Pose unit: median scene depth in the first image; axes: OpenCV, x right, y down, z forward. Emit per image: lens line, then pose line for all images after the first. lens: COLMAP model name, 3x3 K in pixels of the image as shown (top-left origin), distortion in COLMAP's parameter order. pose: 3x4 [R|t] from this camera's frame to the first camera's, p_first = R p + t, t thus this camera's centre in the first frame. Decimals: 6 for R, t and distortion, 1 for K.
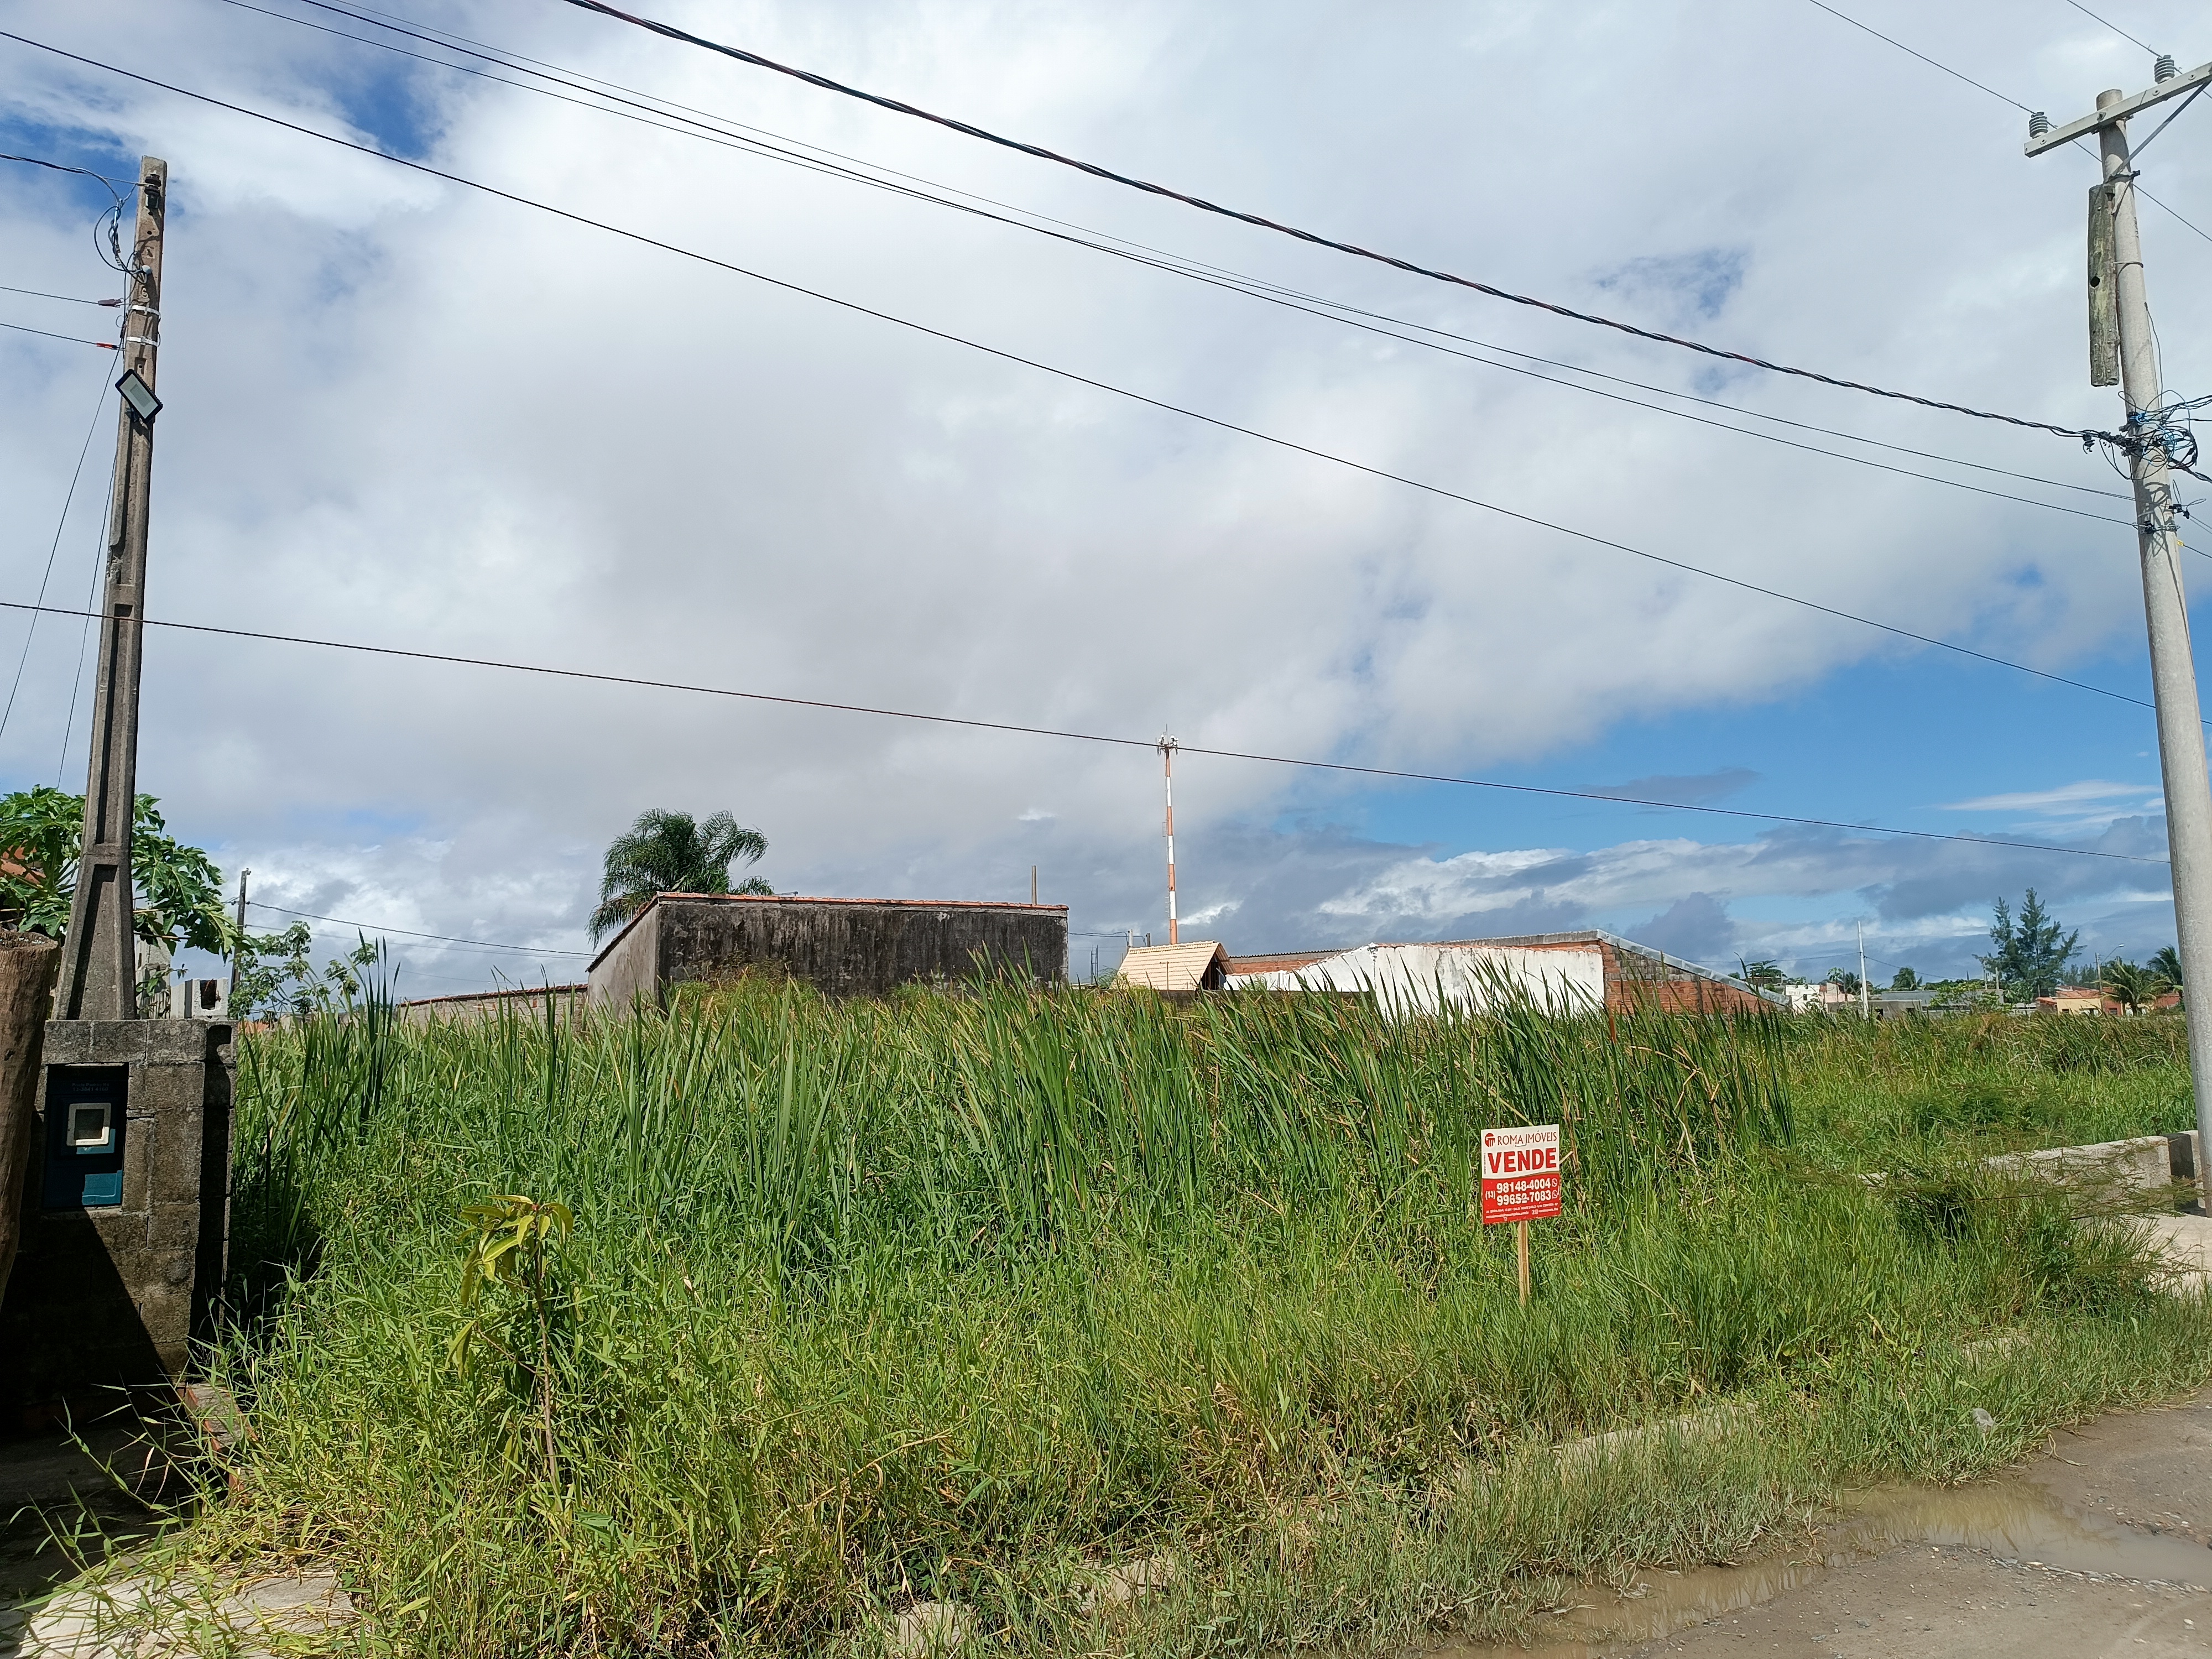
lens RADIAL K [[1620.5, 0, 1117.6], [0, 1620.5, 830.5], [0, 0, 1]] dist [0.038138, -0.003220]
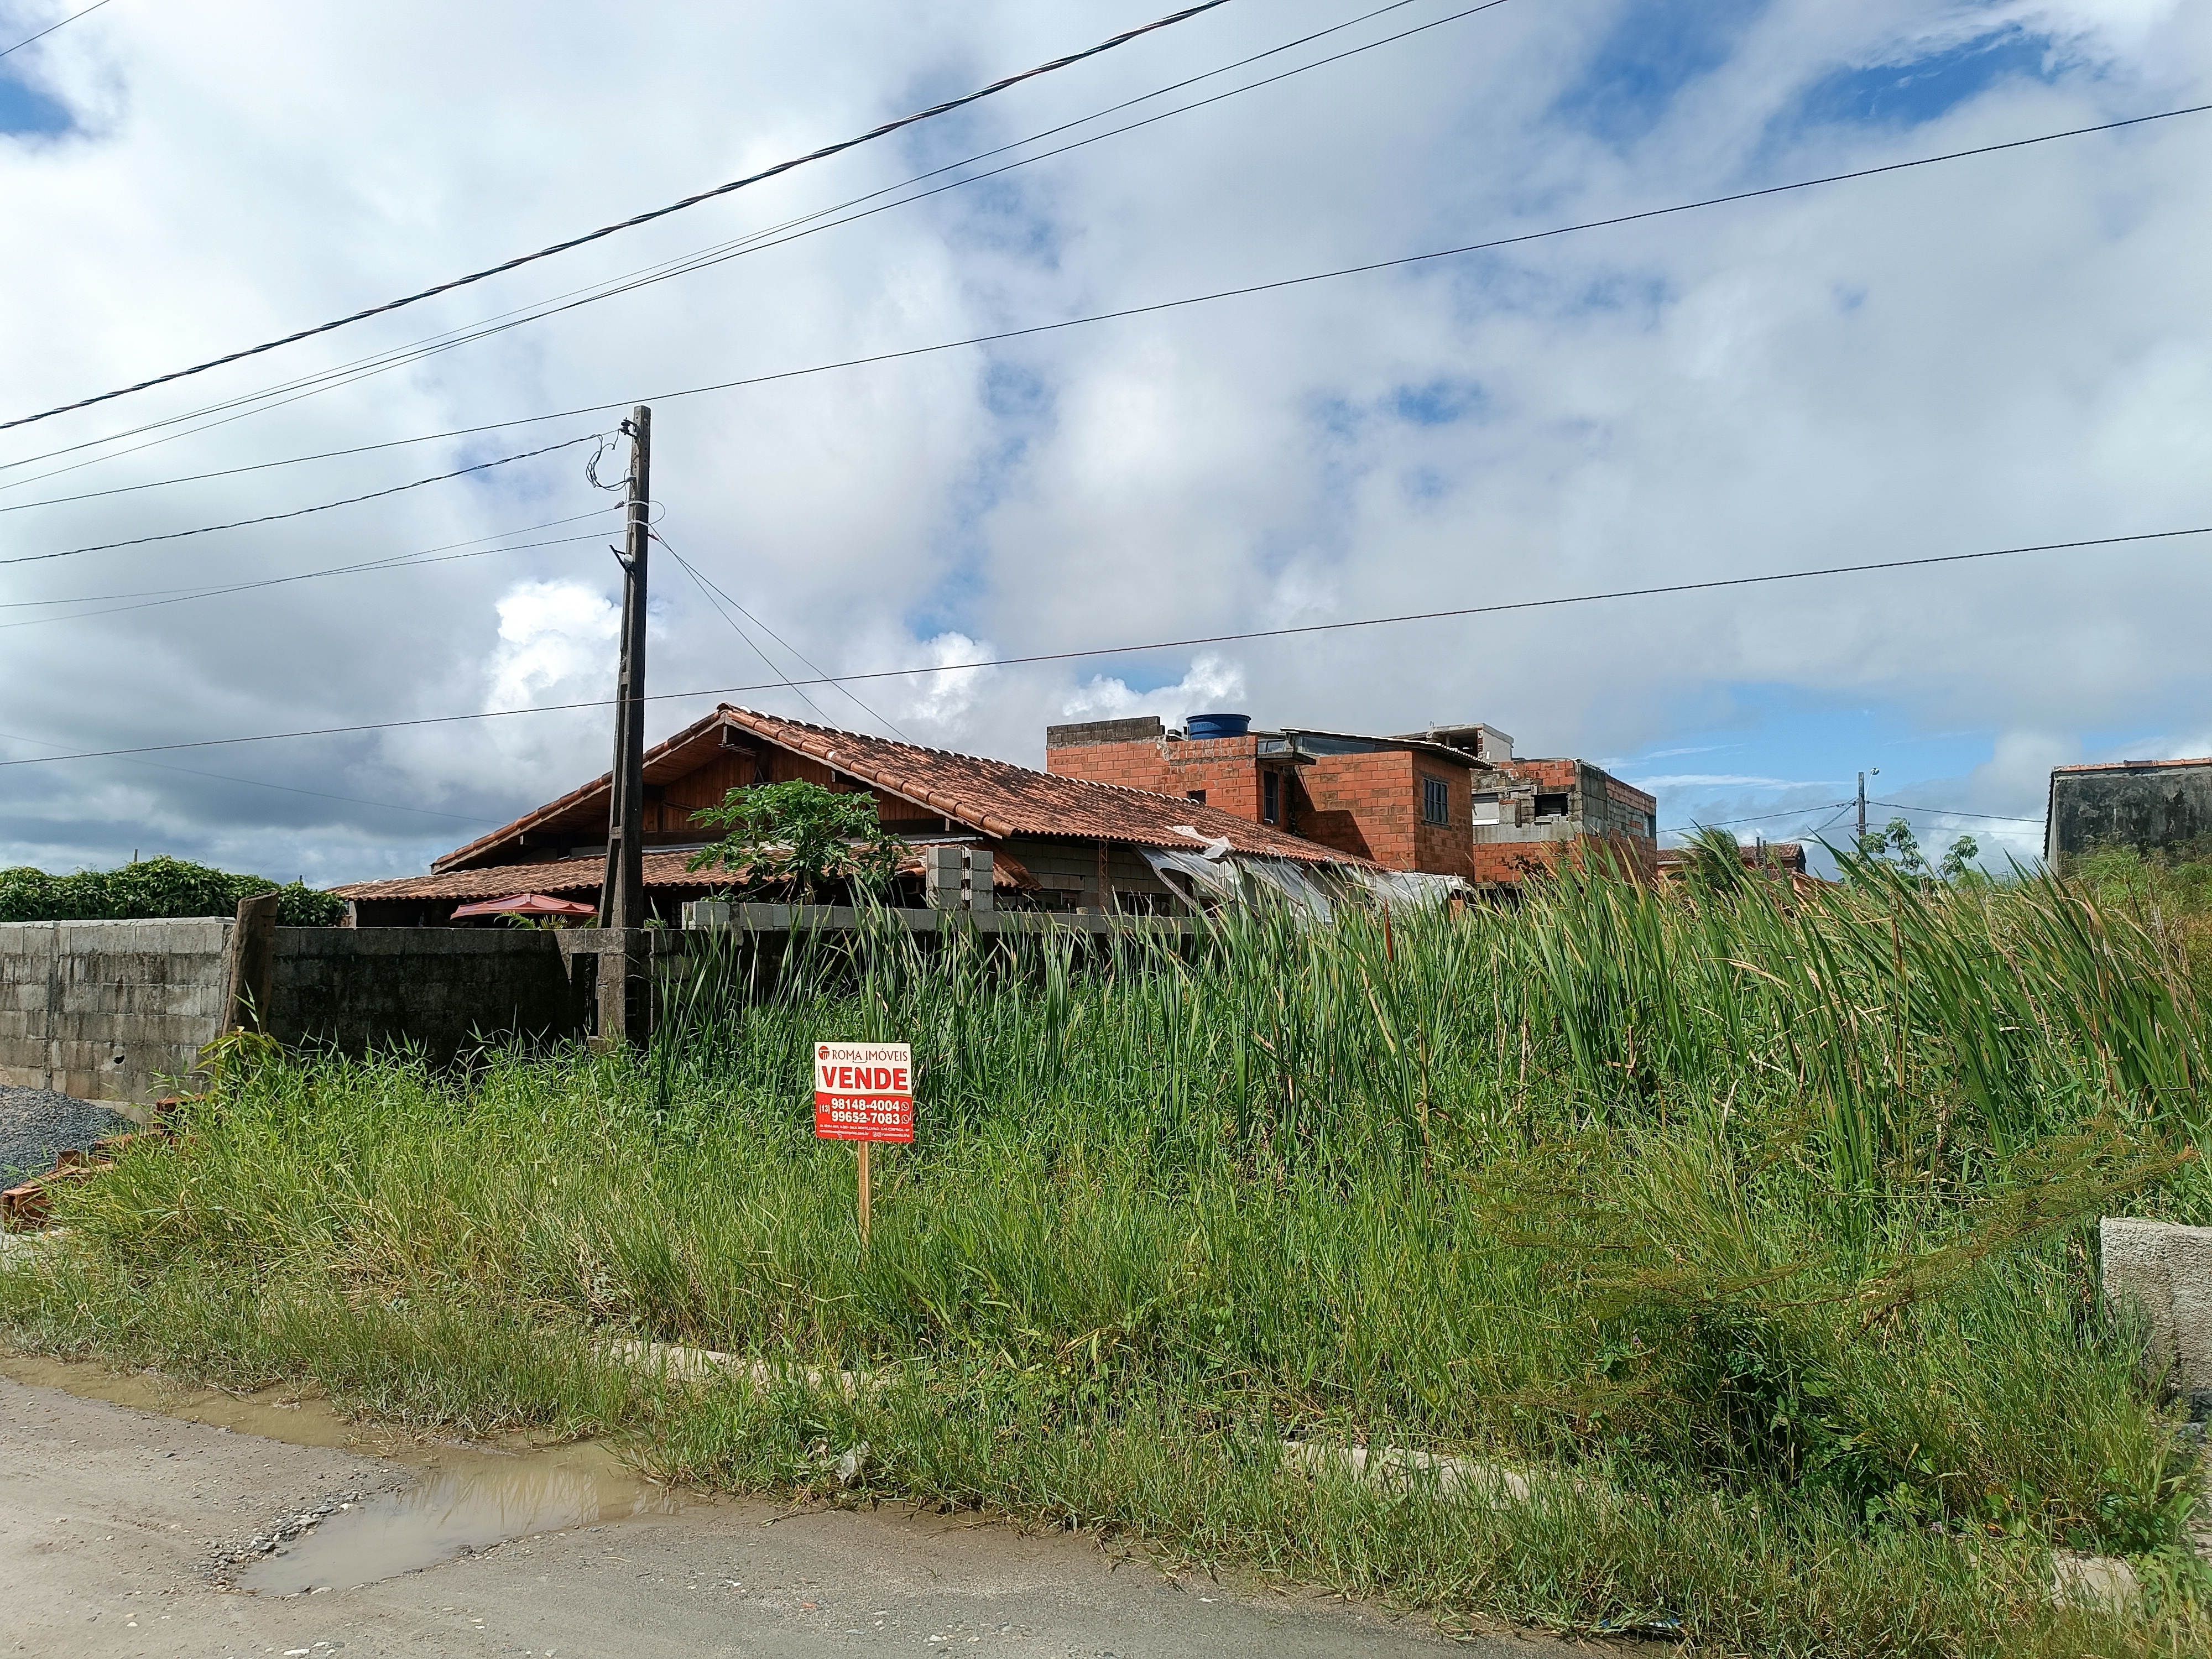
lens RADIAL K [[1620.5, 0, 1120.1], [0, 1620.5, 843.6], [0, 0, 1]] dist [0.038138, -0.003220]
pose [[0.429768, -0.047451, -0.901692, 0.623019], [0.113800, 0.993502, 0.001958, 0.044552], [0.895739, -0.103454, 0.432375, 0.396599]]
